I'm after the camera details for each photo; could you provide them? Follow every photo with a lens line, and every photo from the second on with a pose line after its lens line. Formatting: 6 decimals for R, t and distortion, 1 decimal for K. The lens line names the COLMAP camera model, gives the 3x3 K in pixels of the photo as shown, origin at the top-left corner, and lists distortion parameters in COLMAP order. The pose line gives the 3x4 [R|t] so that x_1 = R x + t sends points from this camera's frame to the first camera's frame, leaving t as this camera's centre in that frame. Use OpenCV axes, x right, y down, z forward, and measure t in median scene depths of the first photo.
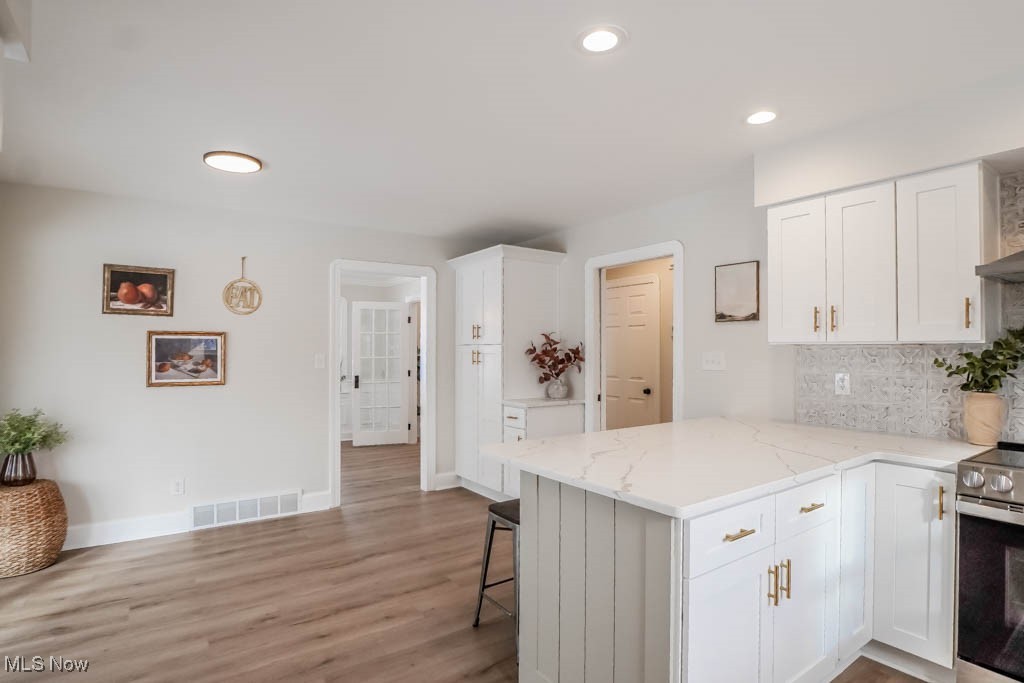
lens RADIAL K [[524.8, 0, 509.9], [0, 524.8, 345.6], [0, 0, 1]] dist [-0.037186, 0.006576]
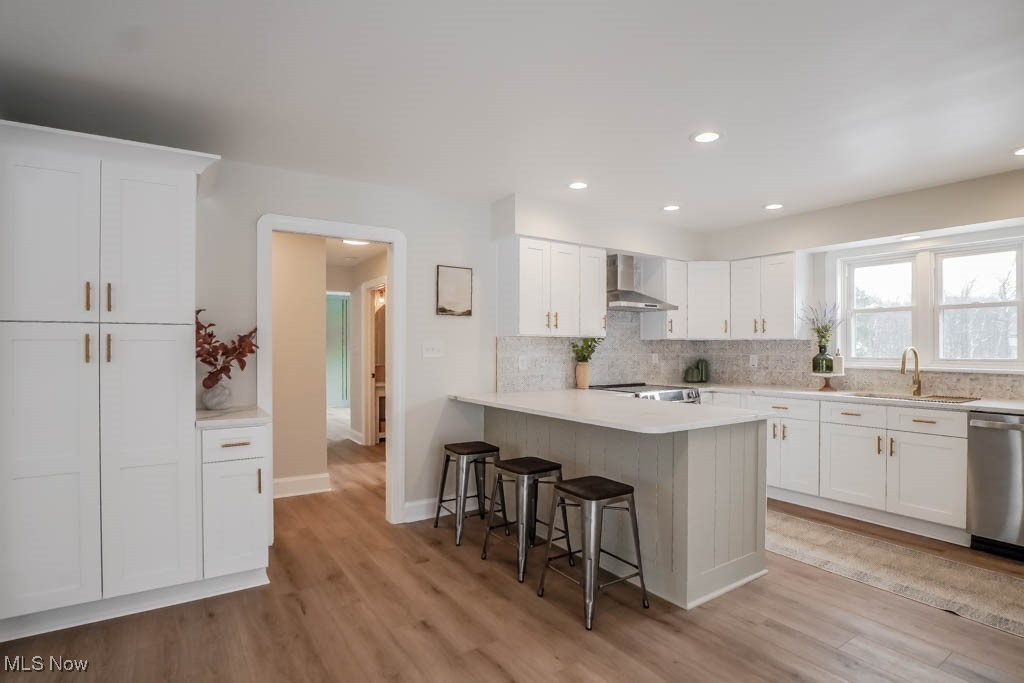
lens RADIAL K [[524.8, 0, 502.9], [0, 524.8, 349.1], [0, 0, 1]] dist [-0.037186, 0.006576]
pose [[0.023558, -0.008716, 0.999684, -0.932263], [-0.015179, 0.999844, 0.009076, 0.021653], [-0.999607, -0.015389, 0.023422, 1.049975]]
